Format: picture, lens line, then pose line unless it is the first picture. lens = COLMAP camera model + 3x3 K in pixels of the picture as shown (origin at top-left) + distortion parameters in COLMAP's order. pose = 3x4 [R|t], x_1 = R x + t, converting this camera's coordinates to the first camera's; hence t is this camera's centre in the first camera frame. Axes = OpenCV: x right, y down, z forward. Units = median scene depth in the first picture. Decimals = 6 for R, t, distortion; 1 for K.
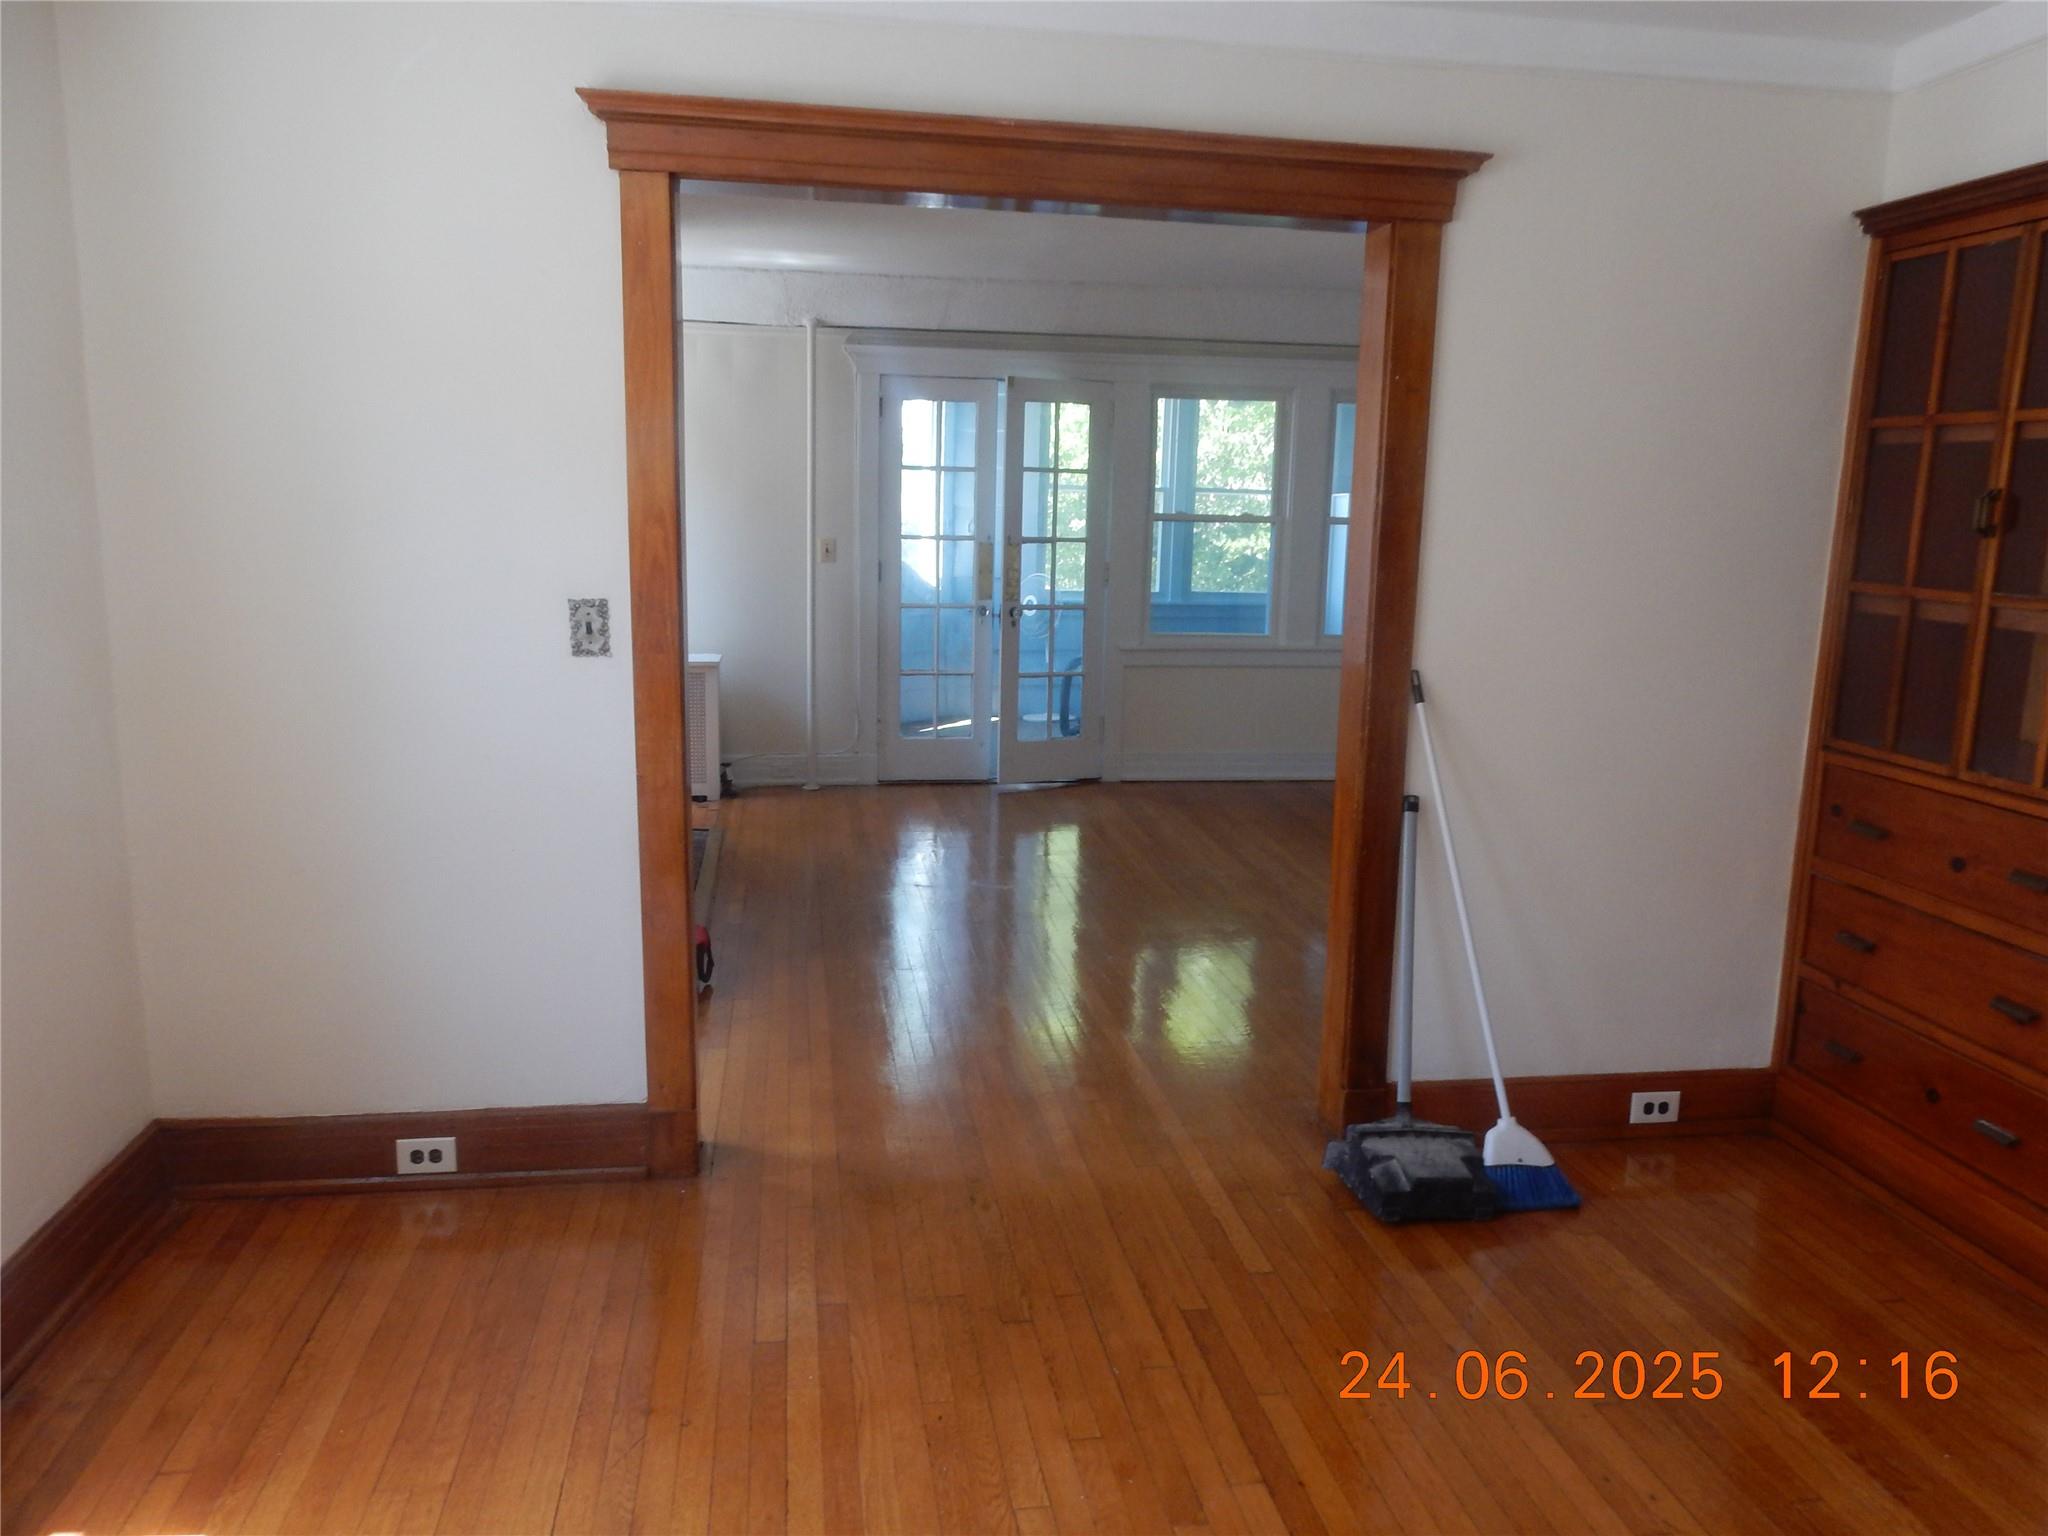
lens RADIAL K [[1512.9, 0, 1017.6], [0, 1512.9, 765.8], [0, 0, 1]] dist [-0.005083, 0.000853]
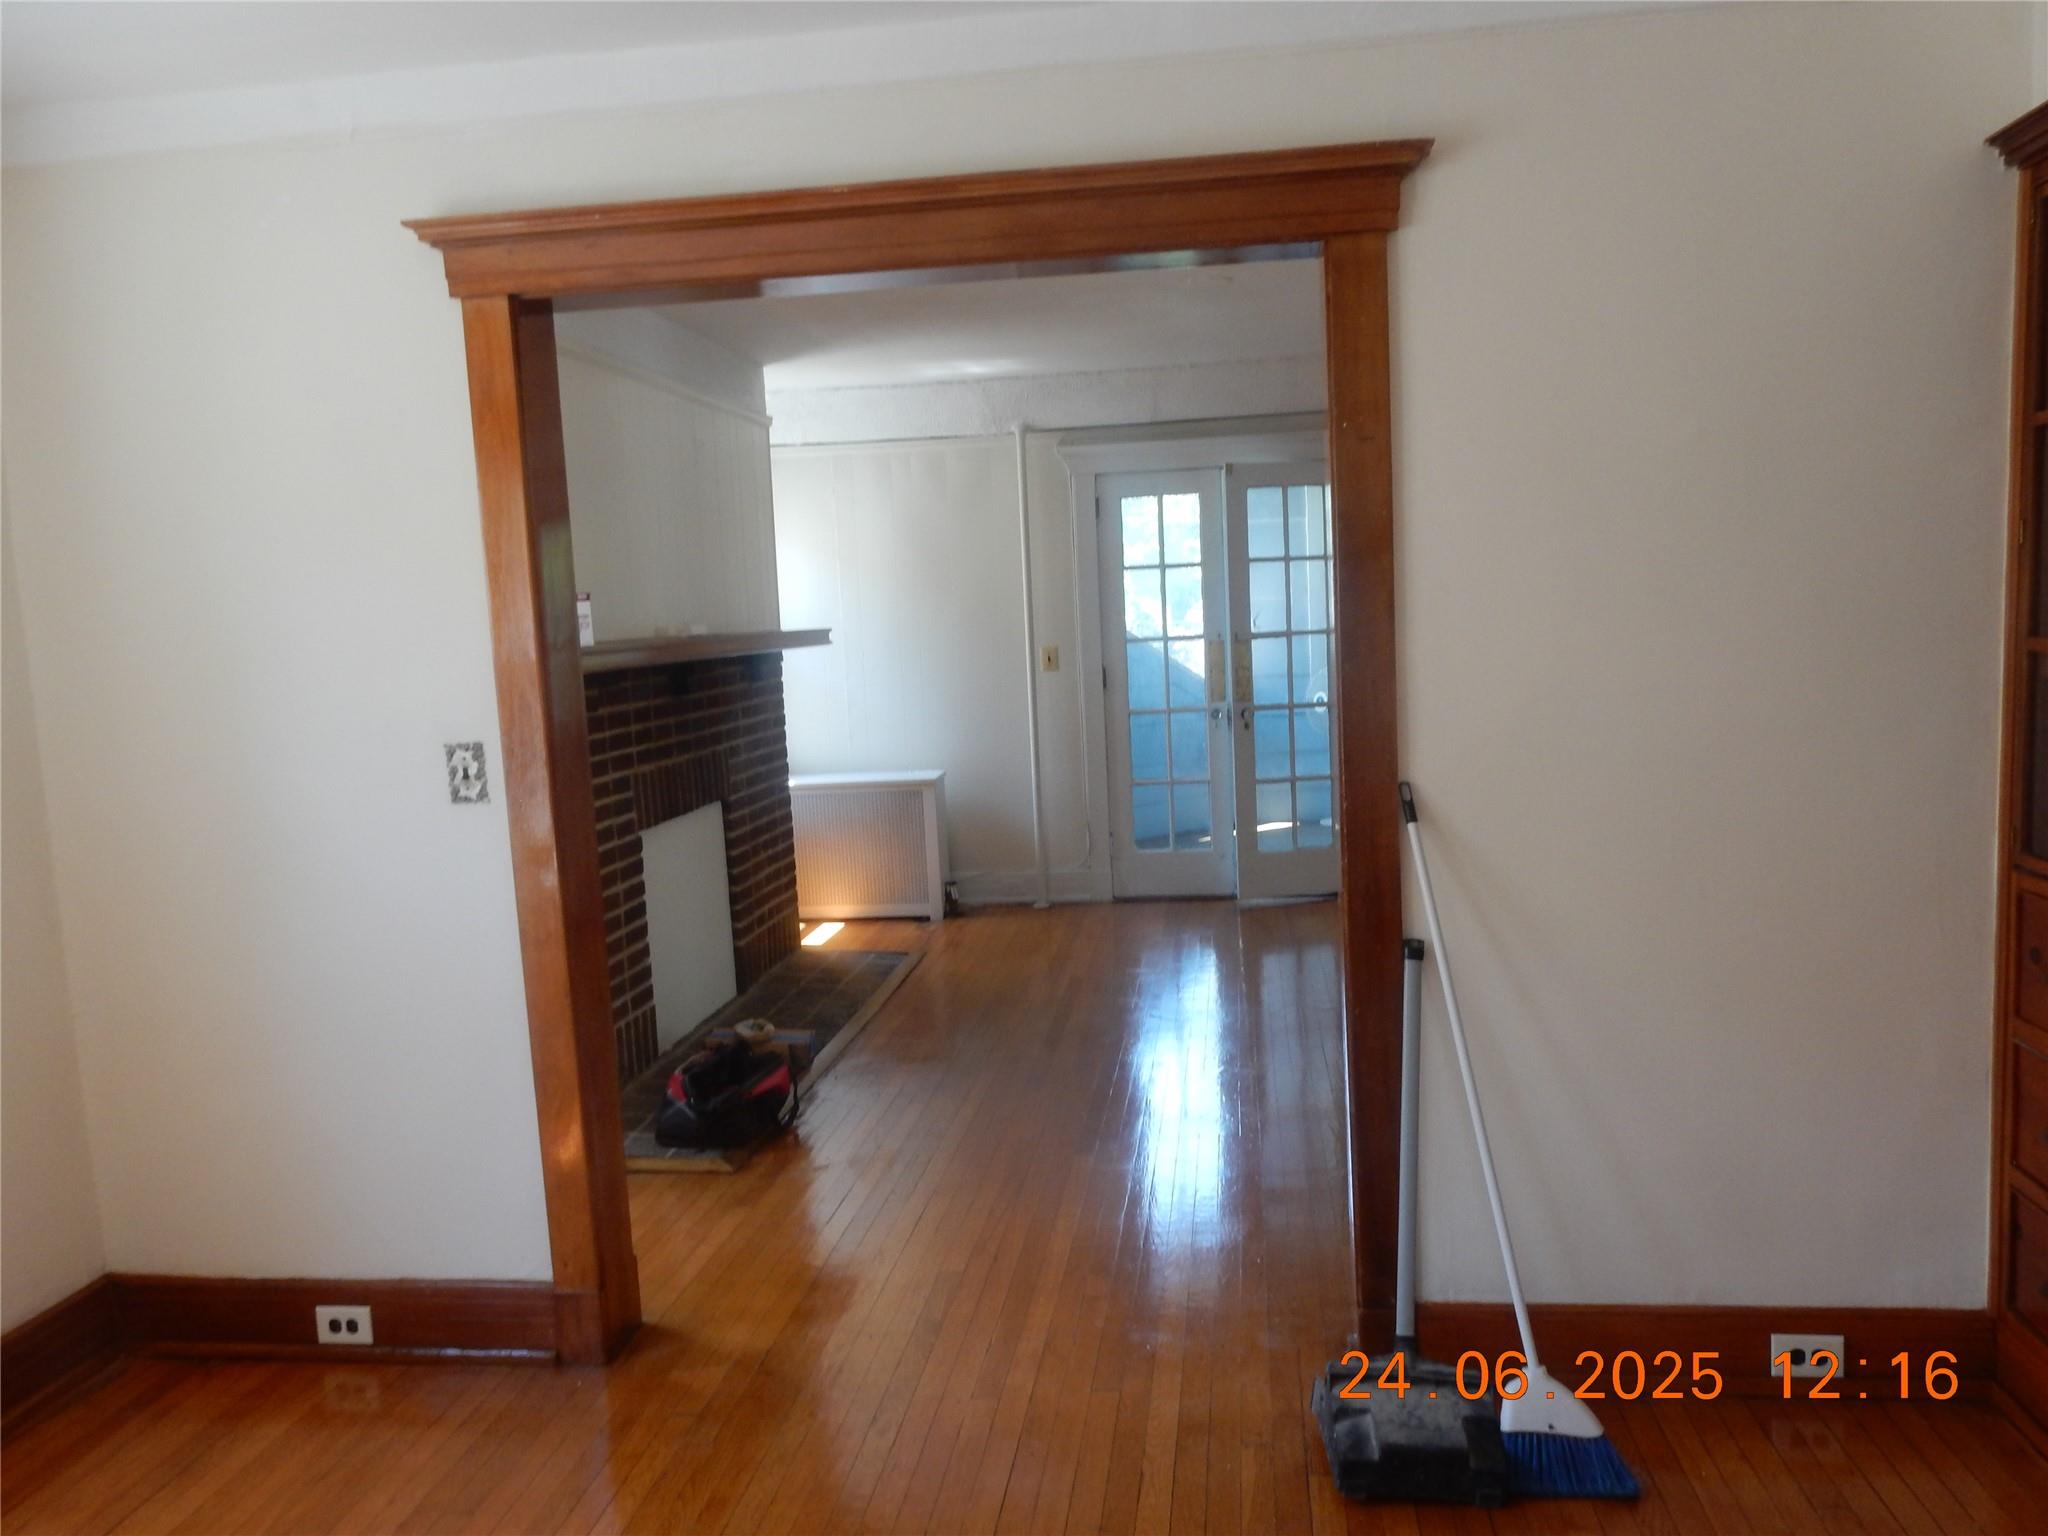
lens RADIAL K [[1508.1, 0, 1024.0], [0, 1508.1, 768.0], [0, 0, 1]] dist [0.003123, -0.008166]
pose [[0.957558, -0.038795, -0.285619, 0.133643], [0.020783, 0.997615, -0.065828, -0.010156], [0.287492, 0.057098, 0.956080, 0.080076]]
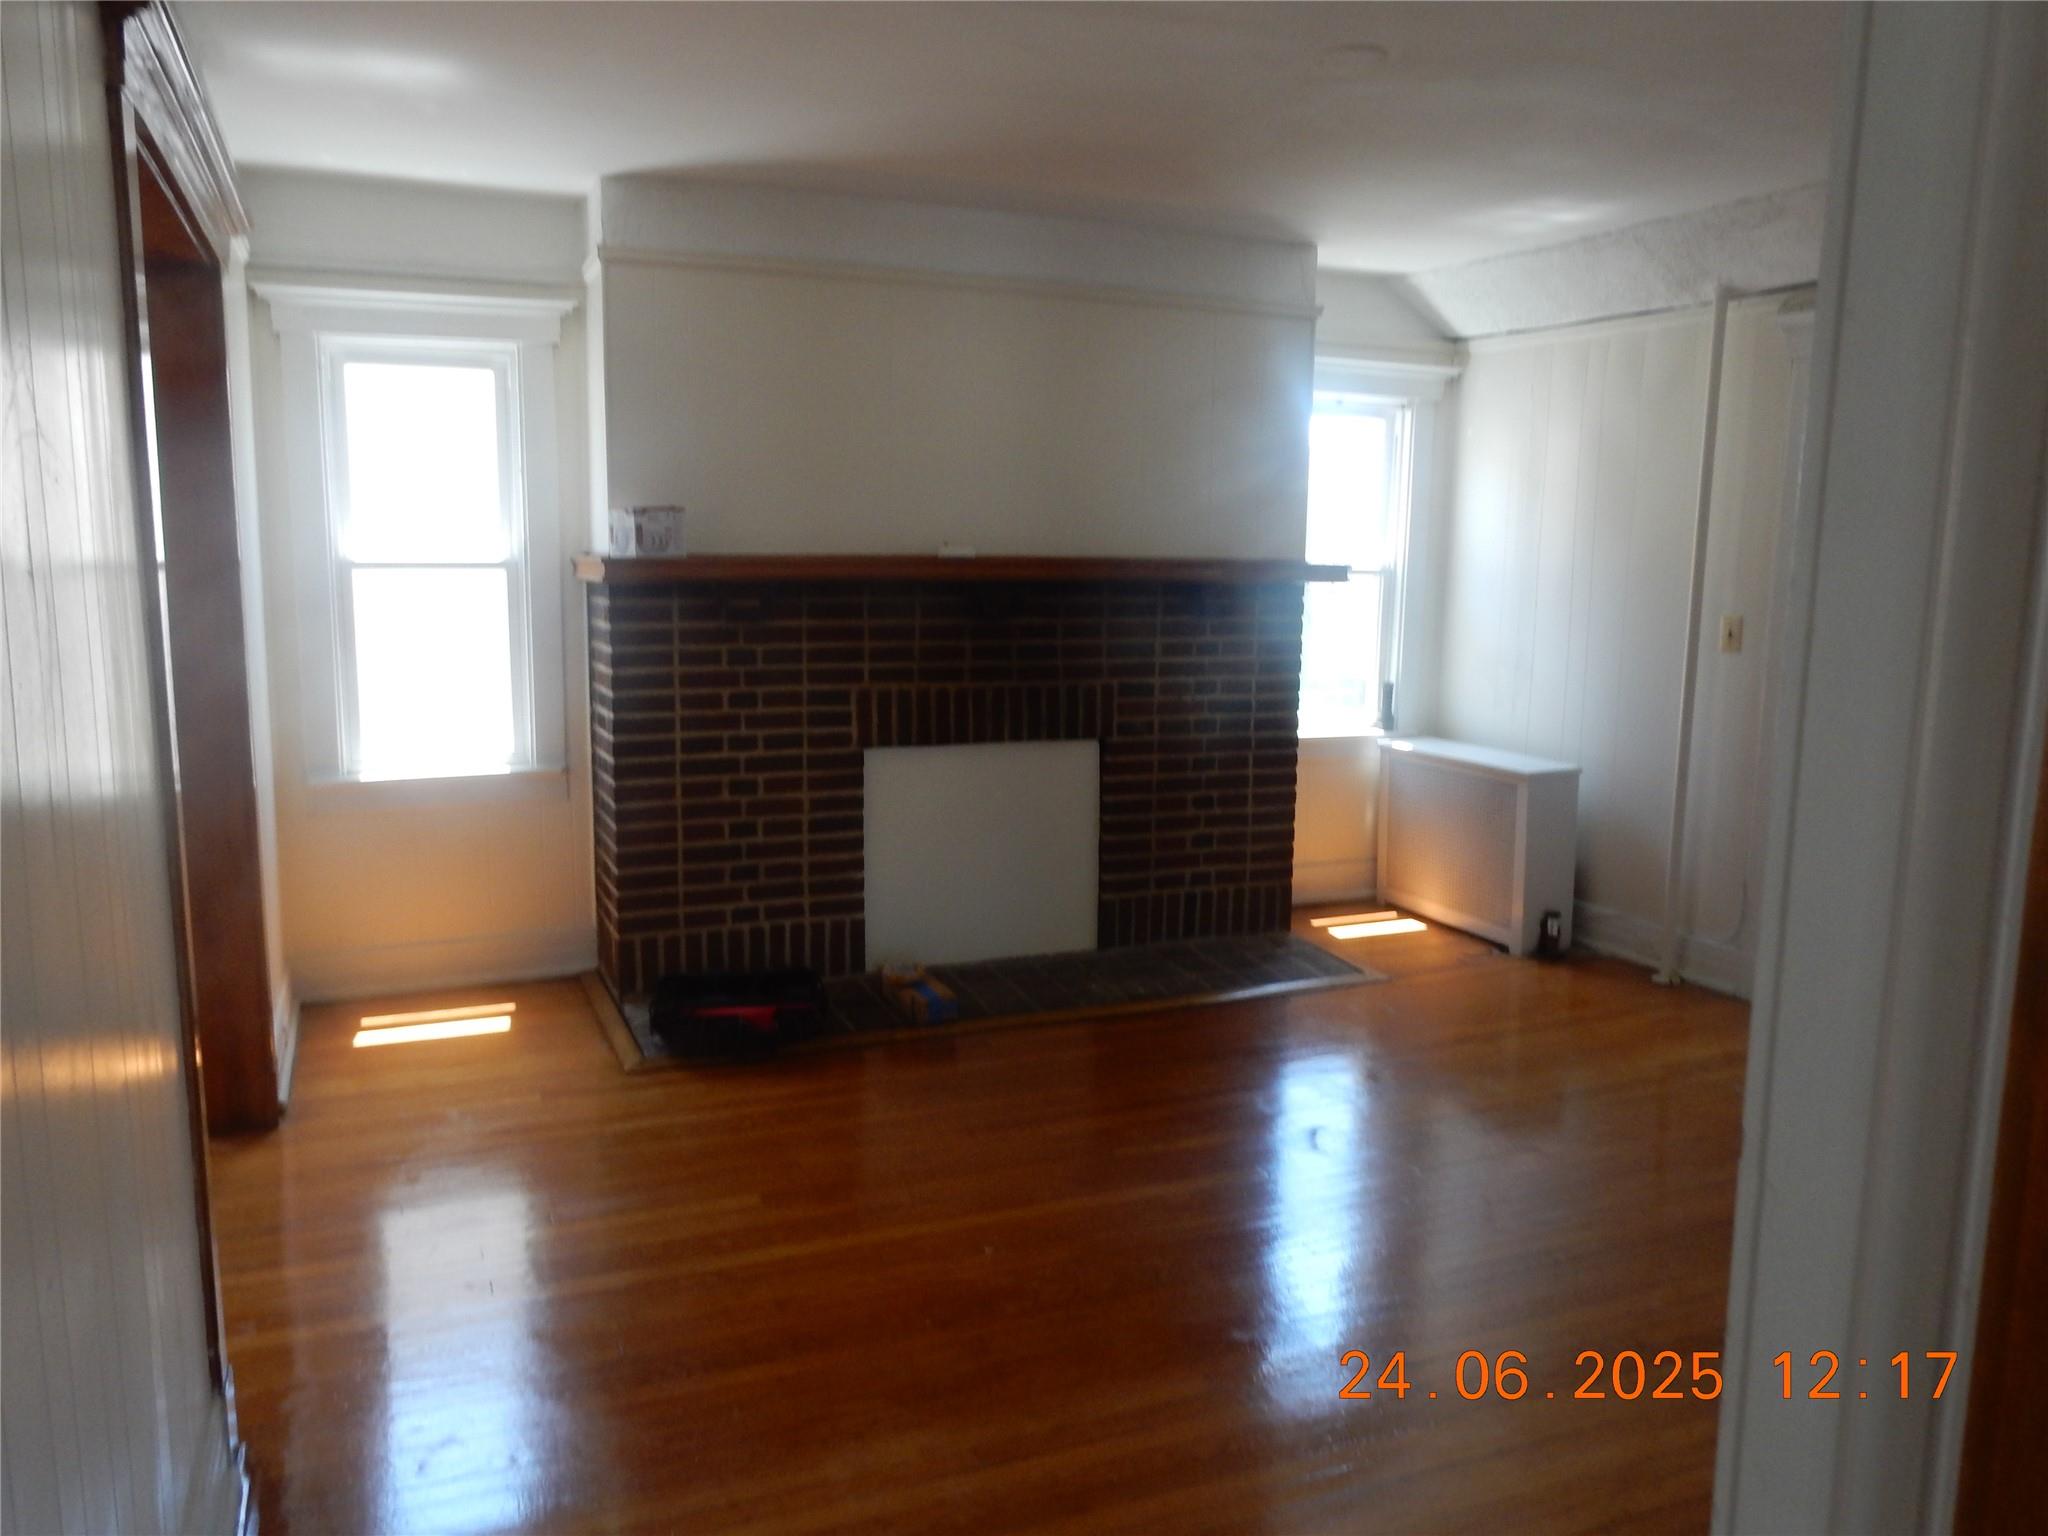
lens RADIAL K [[1512.9, 0, 1017.6], [0, 1512.9, 765.8], [0, 0, 1]] dist [-0.005083, 0.000853]
pose [[0.256134, 0.126166, -0.958372, 0.440285], [-0.174885, 0.981133, 0.082423, -0.087526], [0.950689, 0.146494, 0.273366, 0.542569]]
